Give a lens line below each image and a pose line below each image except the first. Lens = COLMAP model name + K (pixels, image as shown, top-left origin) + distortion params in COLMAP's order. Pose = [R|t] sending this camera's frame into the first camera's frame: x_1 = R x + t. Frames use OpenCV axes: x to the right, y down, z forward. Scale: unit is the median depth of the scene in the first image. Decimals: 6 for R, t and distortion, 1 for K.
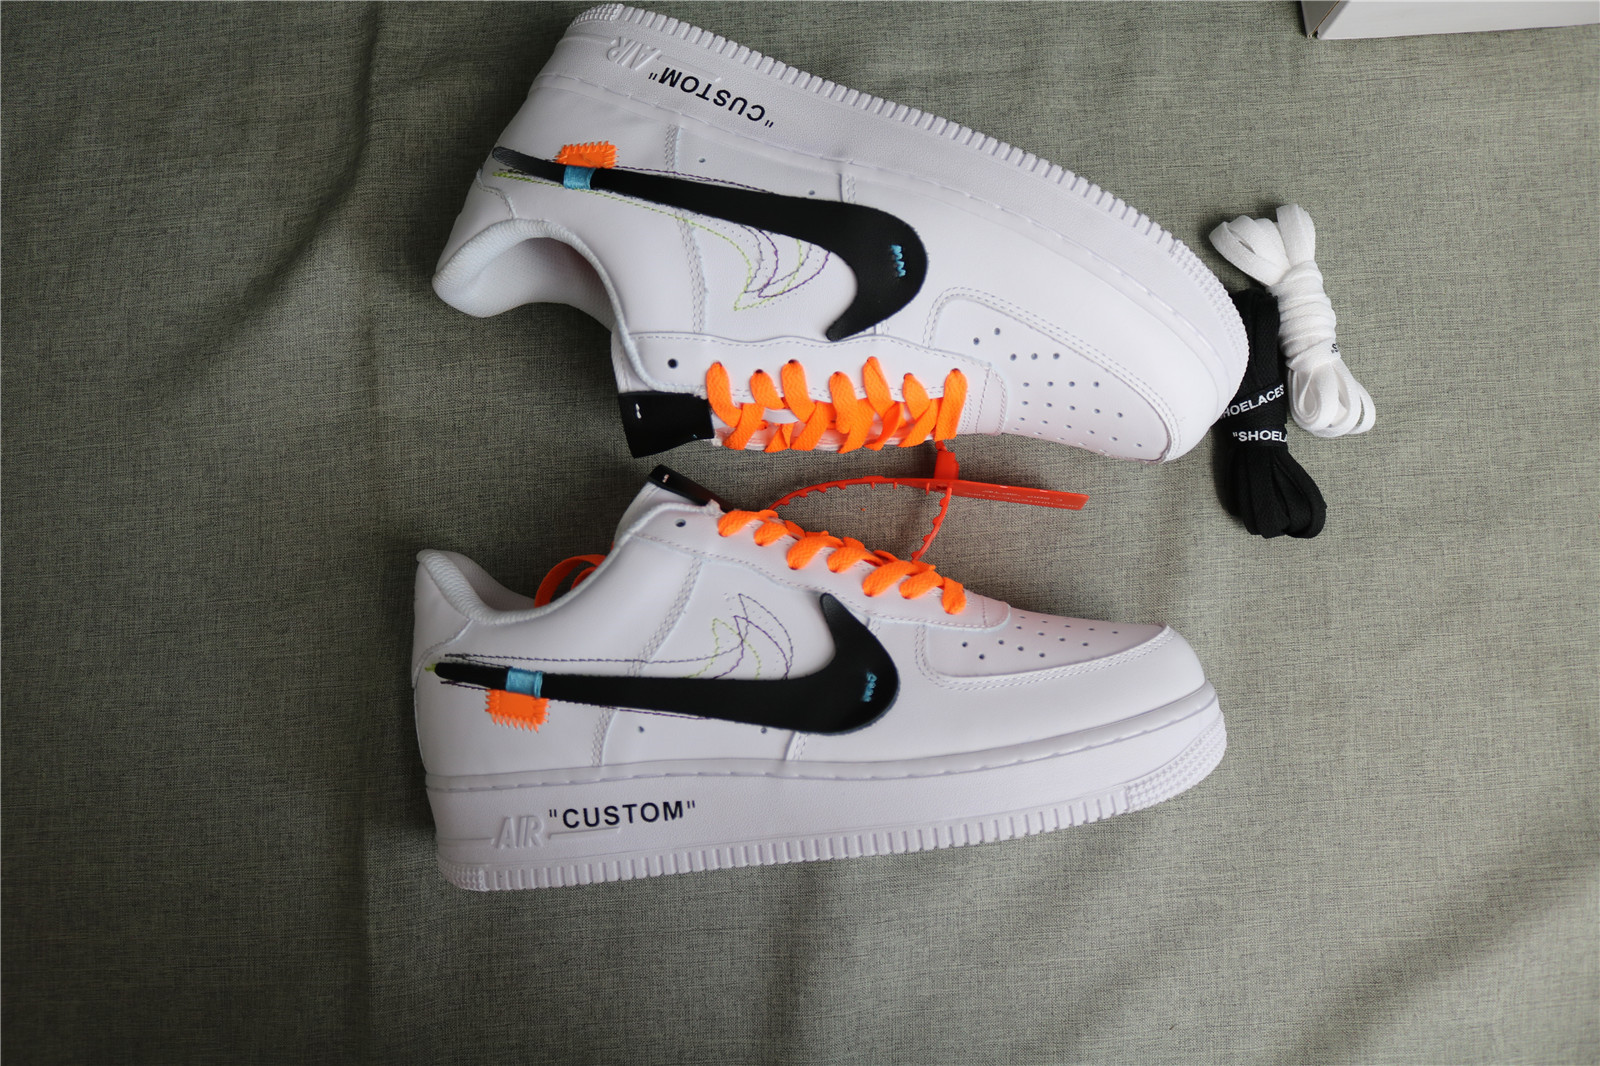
lens RADIAL K [[1289.2, 0, 762.8], [0, 1289.2, 529.6], [0, 0, 1]] dist [-0.172700, 0.113003]
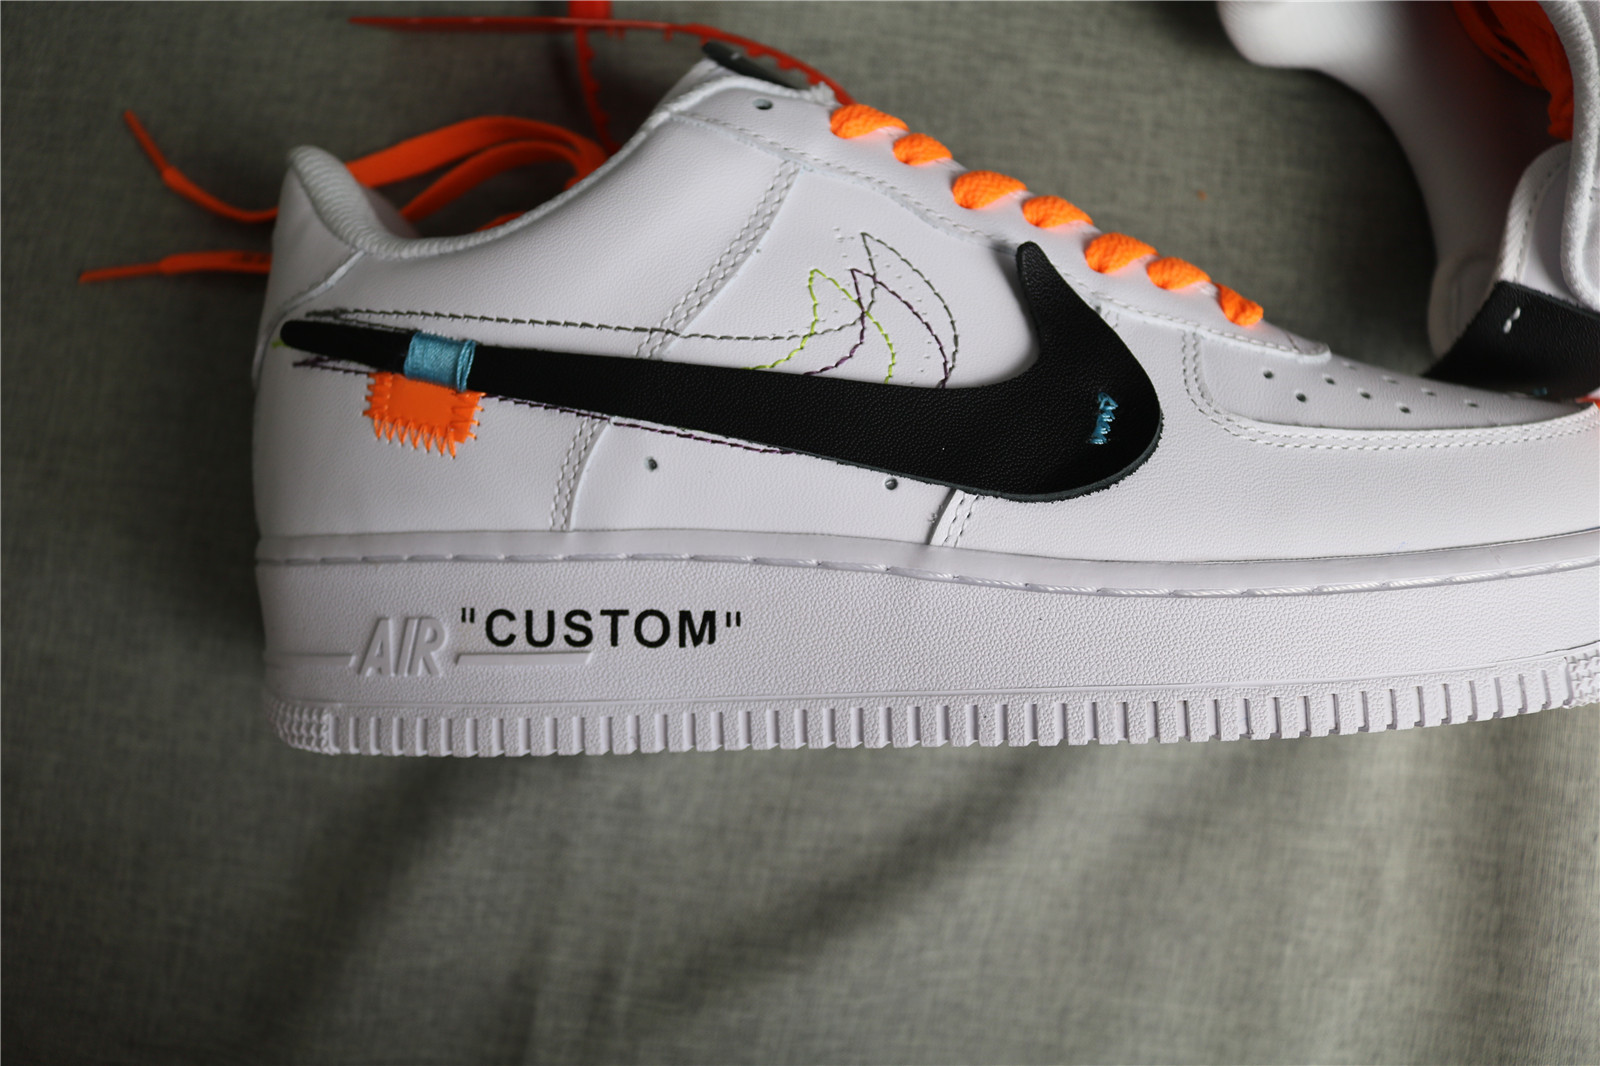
lens RADIAL K [[1289.2, 0, 762.8], [0, 1289.2, 529.6], [0, 0, 1]] dist [-0.172700, 0.113003]
pose [[0.995095, 0.098764, 0.005580, -0.050504], [-0.098889, 0.994629, 0.030566, 0.160516], [-0.002531, -0.030968, 0.999517, 0.476907]]
